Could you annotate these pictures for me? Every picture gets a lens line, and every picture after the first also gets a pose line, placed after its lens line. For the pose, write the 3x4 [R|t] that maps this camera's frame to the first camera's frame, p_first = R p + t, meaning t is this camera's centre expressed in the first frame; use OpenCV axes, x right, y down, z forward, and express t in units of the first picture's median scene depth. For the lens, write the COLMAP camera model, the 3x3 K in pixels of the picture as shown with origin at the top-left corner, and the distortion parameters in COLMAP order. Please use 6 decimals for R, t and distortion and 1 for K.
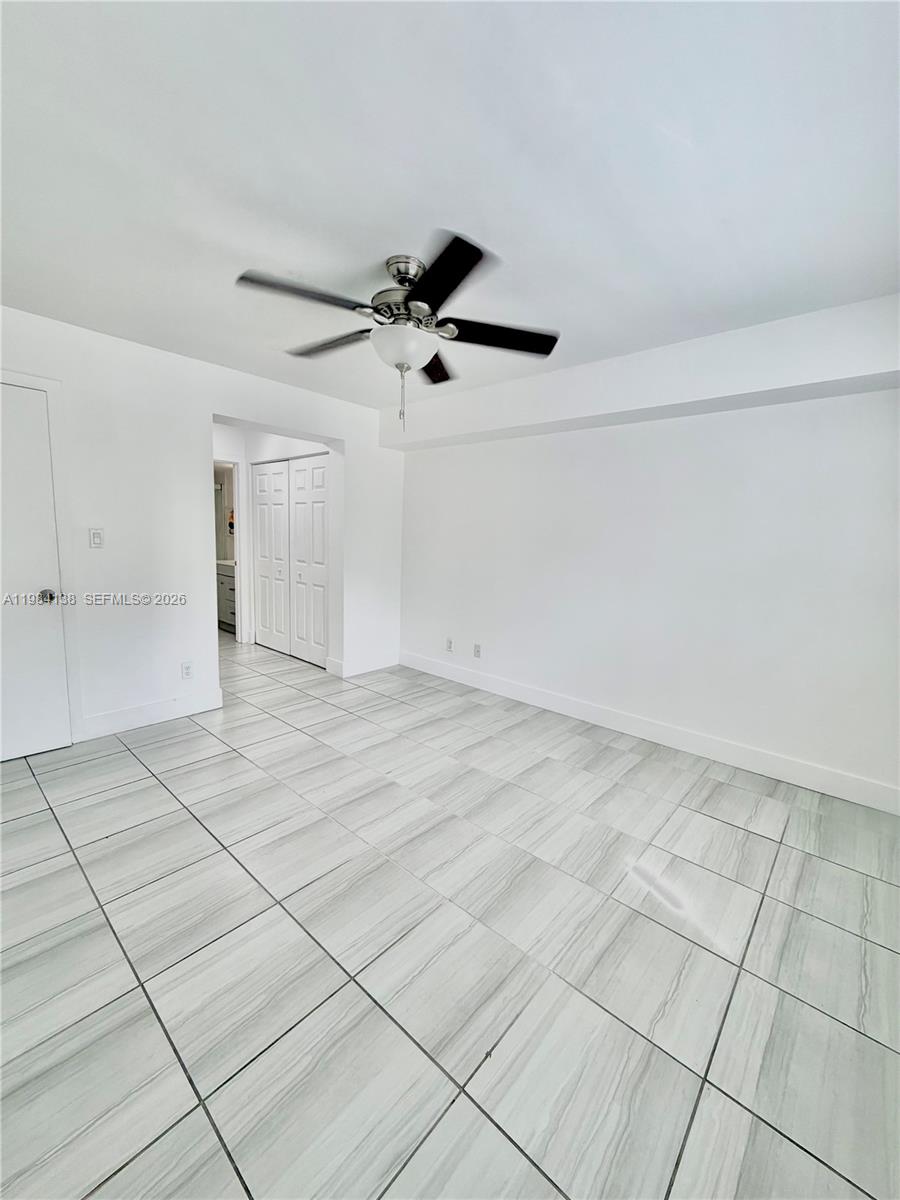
lens RADIAL K [[482.5, 0, 455.1], [0, 482.5, 600.0], [0, 0, 1]] dist [-0.000855, -0.000494]
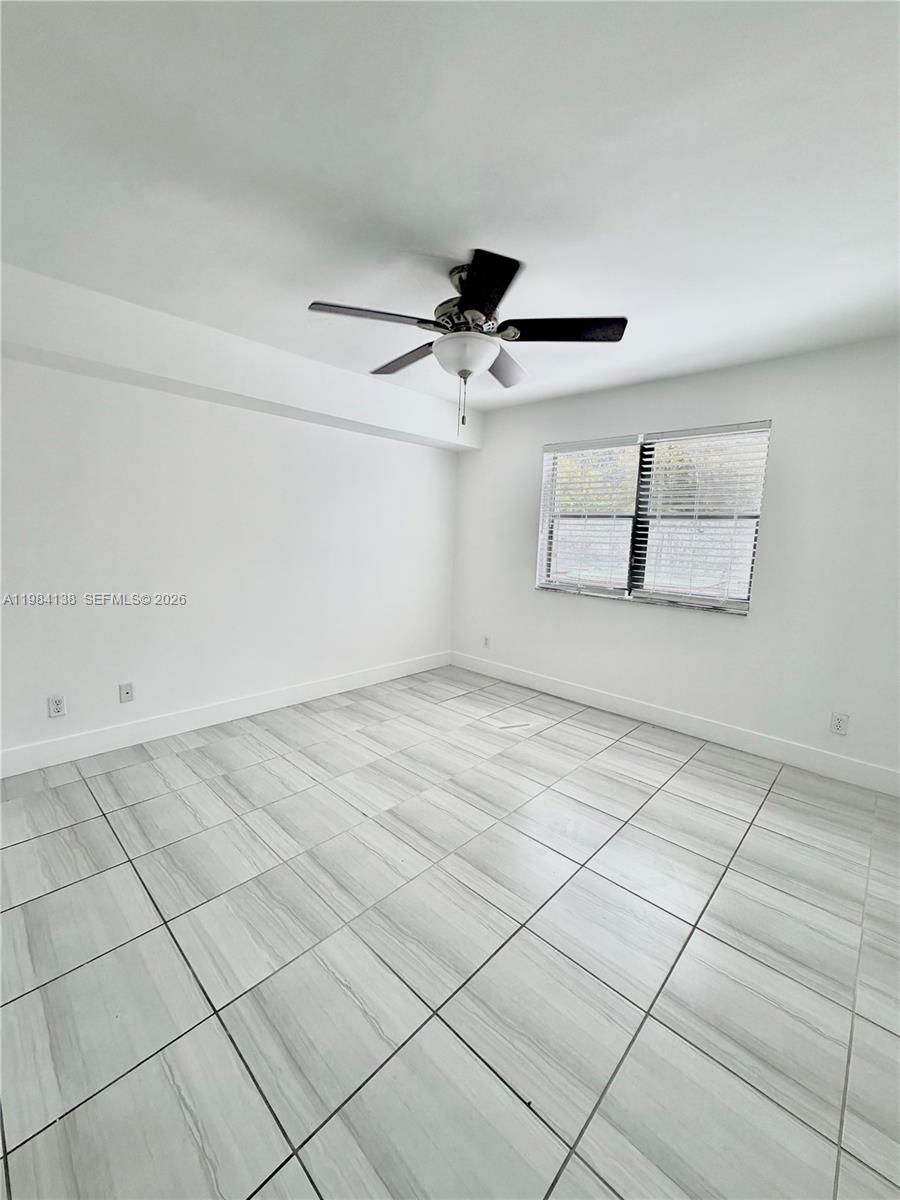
lens RADIAL K [[478.9, 0, 449.9], [0, 478.9, 598.3], [0, 0, 1]] dist [0.001104, -0.000003]
pose [[0.044551, -0.173211, 0.983876, -0.811084], [0.102897, 0.980412, 0.167942, -0.130931], [-0.993694, 0.093756, 0.061502, 0.684451]]
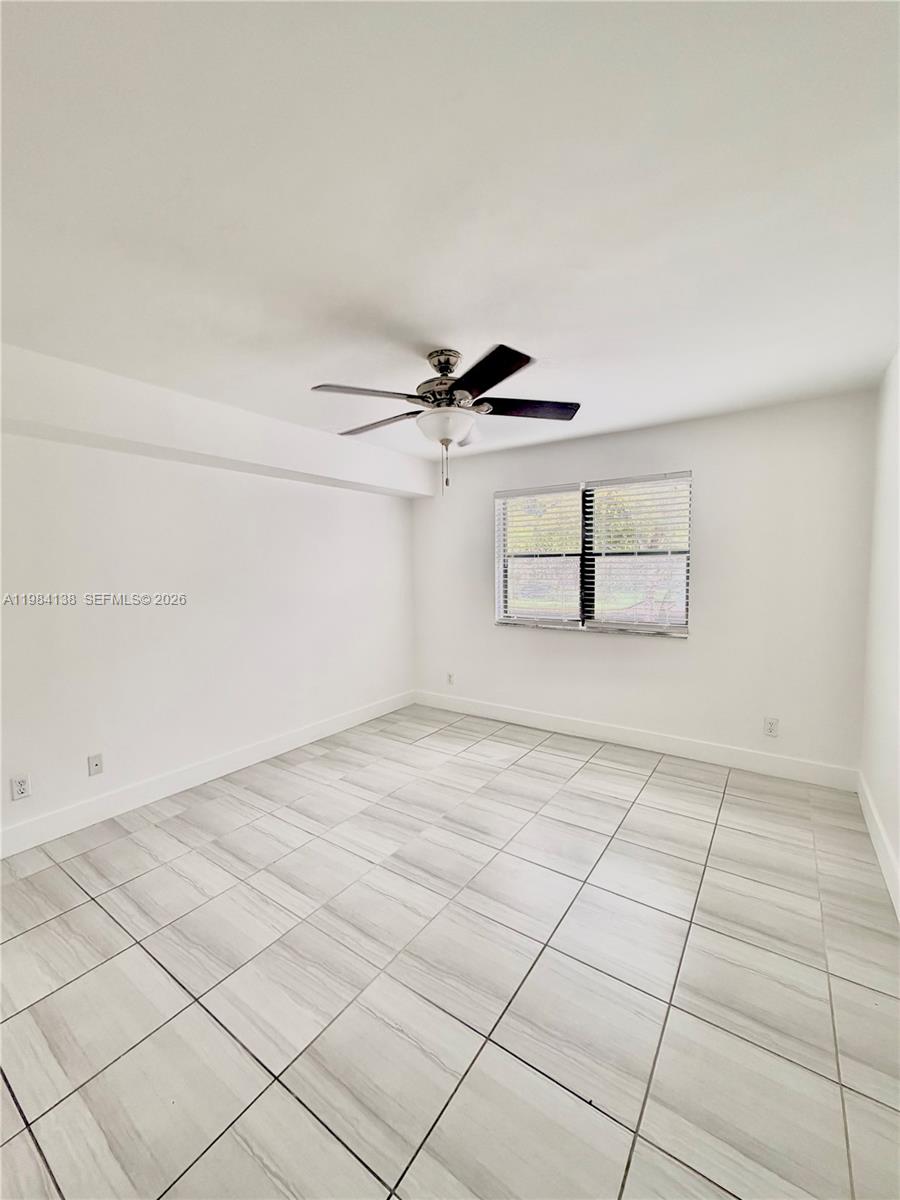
lens RADIAL K [[478.9, 0, 449.9], [0, 478.9, 598.3], [0, 0, 1]] dist [0.001104, -0.000003]
pose [[-0.105144, -0.104029, 0.989001, -0.863463], [0.141631, 0.982809, 0.118435, -0.172908], [-0.984320, 0.152526, -0.088603, 0.776169]]
